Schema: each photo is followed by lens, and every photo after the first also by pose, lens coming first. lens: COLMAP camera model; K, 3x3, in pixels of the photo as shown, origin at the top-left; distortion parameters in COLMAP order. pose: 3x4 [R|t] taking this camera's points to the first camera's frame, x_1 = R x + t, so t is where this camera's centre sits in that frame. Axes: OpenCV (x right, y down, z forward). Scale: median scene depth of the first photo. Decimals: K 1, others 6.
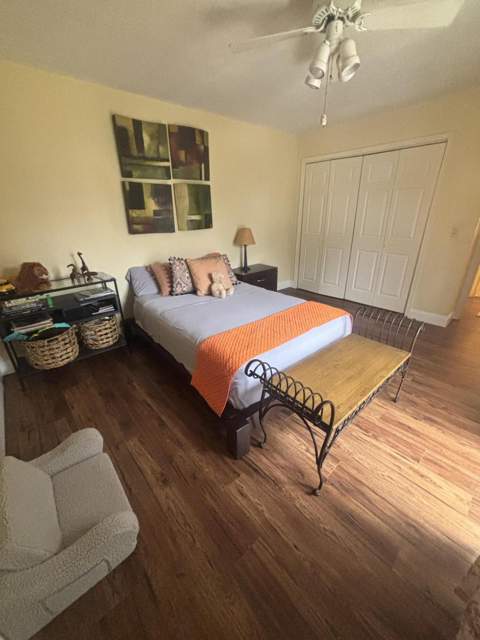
lens RADIAL K [[257.2, 0, 240.6], [0, 257.2, 319.1], [0, 0, 1]] dist [-0.001006, 0.001006]
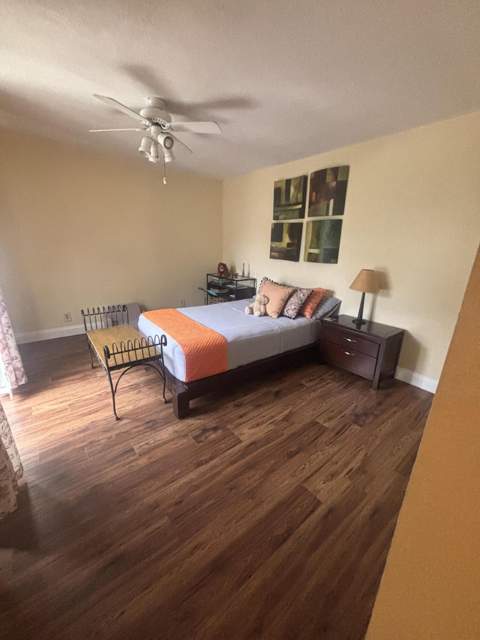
lens RADIAL K [[257.2, 0, 241.1], [0, 257.2, 320.5], [0, 0, 1]] dist [-0.001006, 0.001006]
pose [[-0.050969, 0.314896, -0.947756, 1.067963], [-0.412931, 0.857428, 0.307091, -0.413154], [0.909335, 0.407011, 0.086328, 0.889348]]
